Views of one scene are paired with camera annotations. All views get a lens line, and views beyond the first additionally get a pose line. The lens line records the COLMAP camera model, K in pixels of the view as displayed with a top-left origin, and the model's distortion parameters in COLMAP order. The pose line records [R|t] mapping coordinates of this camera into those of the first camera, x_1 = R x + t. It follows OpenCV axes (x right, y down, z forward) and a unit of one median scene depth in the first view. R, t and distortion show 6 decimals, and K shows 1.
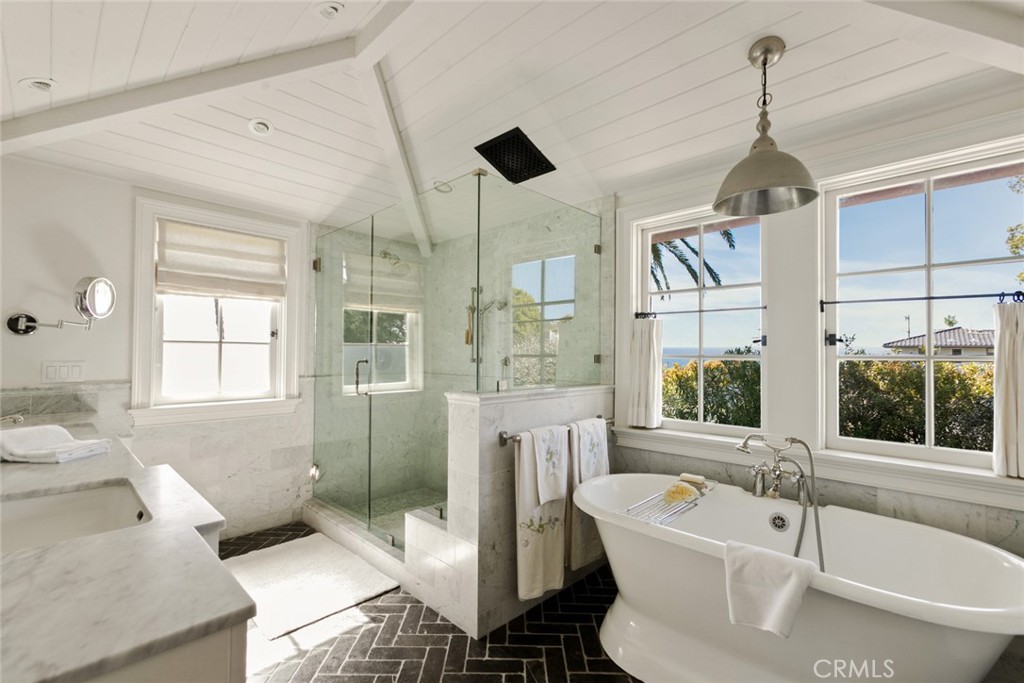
lens RADIAL K [[437.4, 0, 511.7], [0, 437.4, 349.2], [0, 0, 1]] dist [-0.000128, 0.000379]
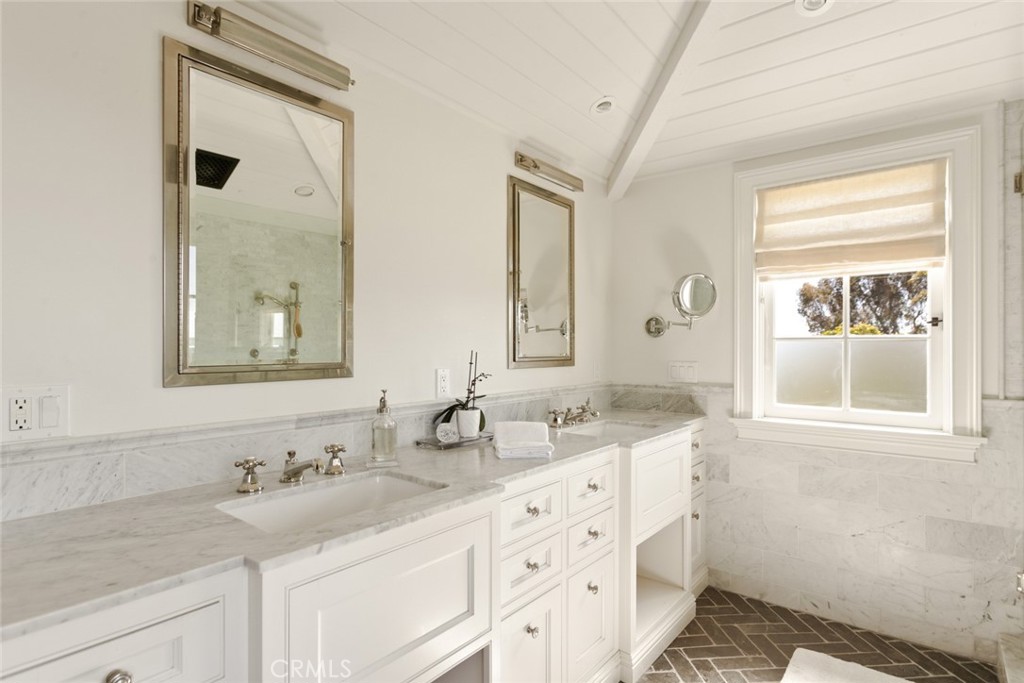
lens RADIAL K [[523.9, 0, 510.4], [0, 523.9, 345.2], [0, 0, 1]] dist [-0.006530, 0.003054]
pose [[0.114129, -0.011365, -0.993401, 0.116177], [0.009179, 0.999904, -0.010385, -0.000611], [0.993424, -0.007934, 0.114222, 0.425262]]
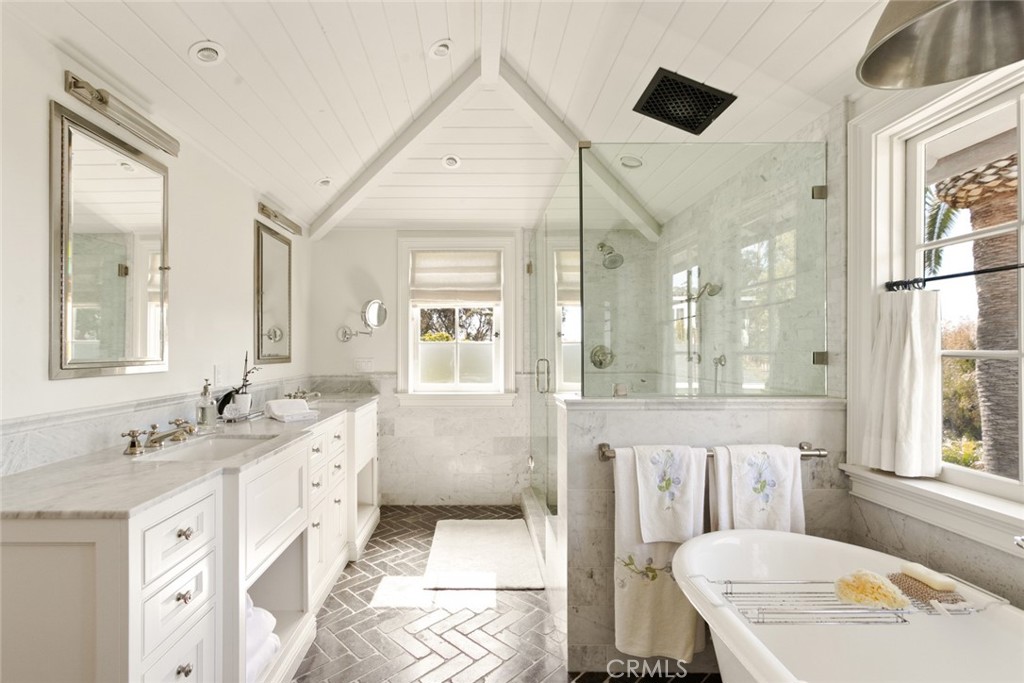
lens RADIAL K [[460.4, 0, 479.3], [0, 460.4, 349.4], [0, 0, 1]] dist [-0.009095, 0.006735]
pose [[0.715448, -0.008969, -0.698608, 0.314184], [0.013833, 0.999903, 0.001330, 0.000844], [0.698529, -0.010615, 0.715503, 0.143271]]
